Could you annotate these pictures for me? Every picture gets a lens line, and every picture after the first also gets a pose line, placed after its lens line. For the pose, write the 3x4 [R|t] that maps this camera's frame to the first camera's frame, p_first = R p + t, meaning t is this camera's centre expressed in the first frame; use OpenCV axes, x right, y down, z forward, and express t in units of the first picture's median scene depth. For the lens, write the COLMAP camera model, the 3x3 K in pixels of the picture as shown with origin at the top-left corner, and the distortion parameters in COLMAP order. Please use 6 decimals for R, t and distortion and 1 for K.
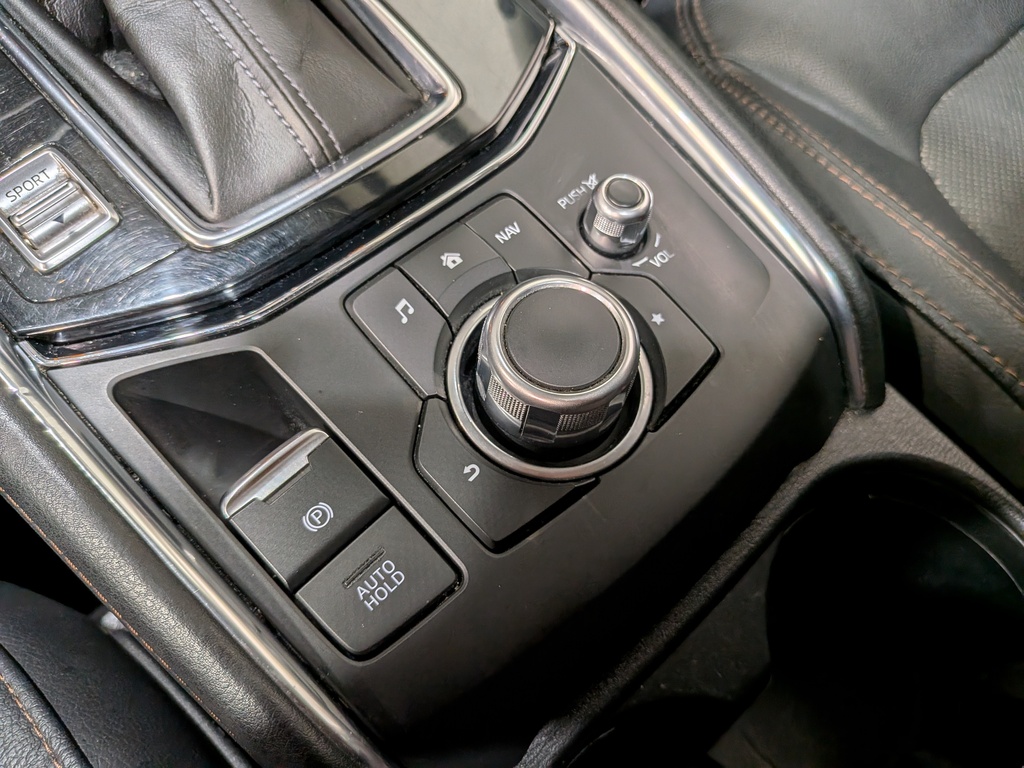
lens RADIAL K [[742.5, 0, 509.1], [0, 742.5, 397.8], [0, 0, 1]] dist [0.097438, -0.183247]
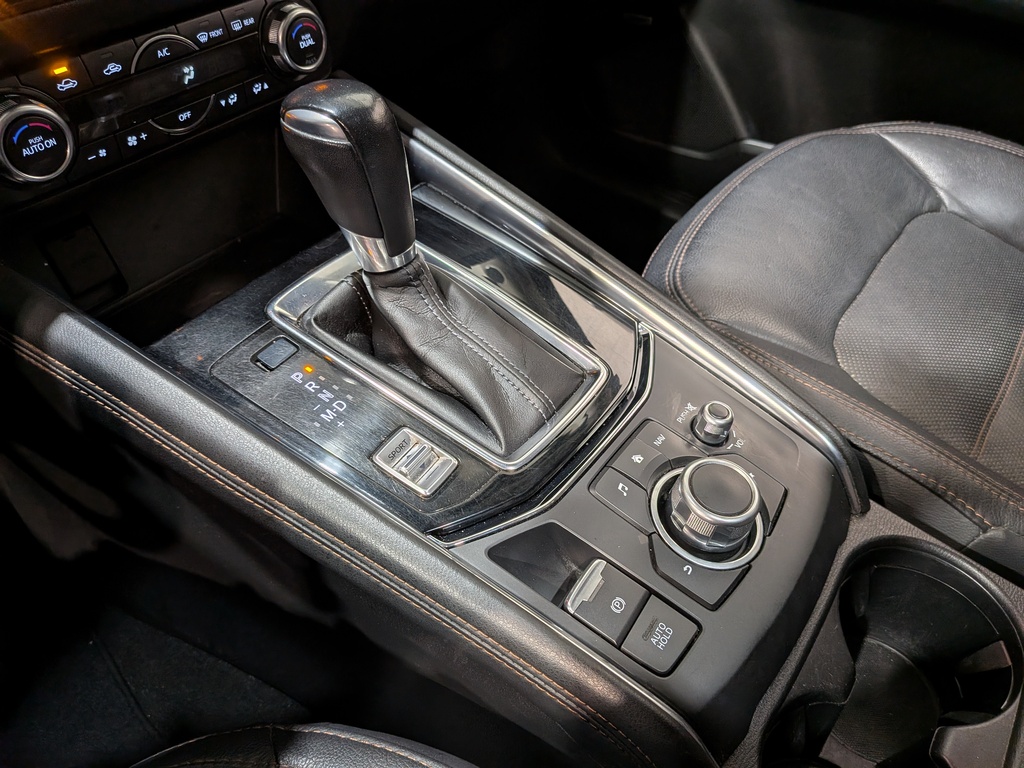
lens RADIAL K [[782.1, 0, 523.5], [0, 782.1, 386.8], [0, 0, 1]] dist [0.004694, 0.002114]
pose [[0.979621, -0.119396, 0.161516, -0.618956], [0.159457, 0.951267, -0.263941, 0.102264], [-0.122132, 0.284317, 0.950919, -0.794298]]
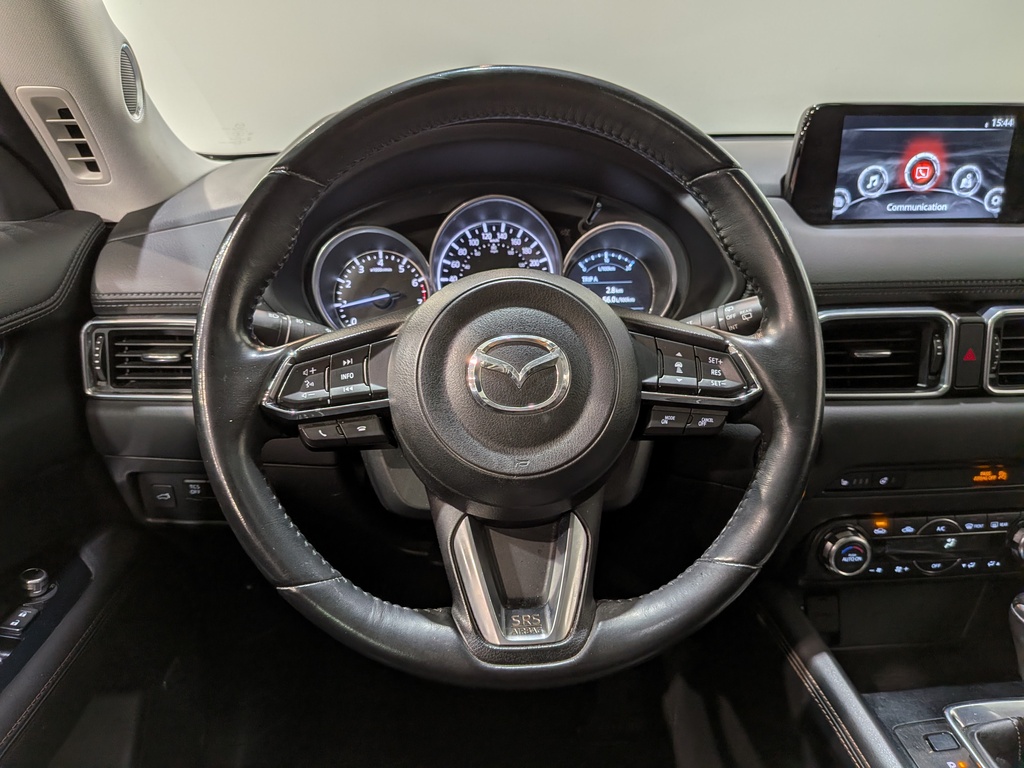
lens RADIAL K [[745.6, 0, 513.2], [0, 745.6, 385.6], [0, 0, 1]] dist [0.057197, -0.101489]
pose [[0.784995, 0.201116, -0.585948, -0.791455], [-0.535887, 0.694995, -0.479383, 0.633599], [0.310819, 0.690315, 0.653343, -2.010153]]
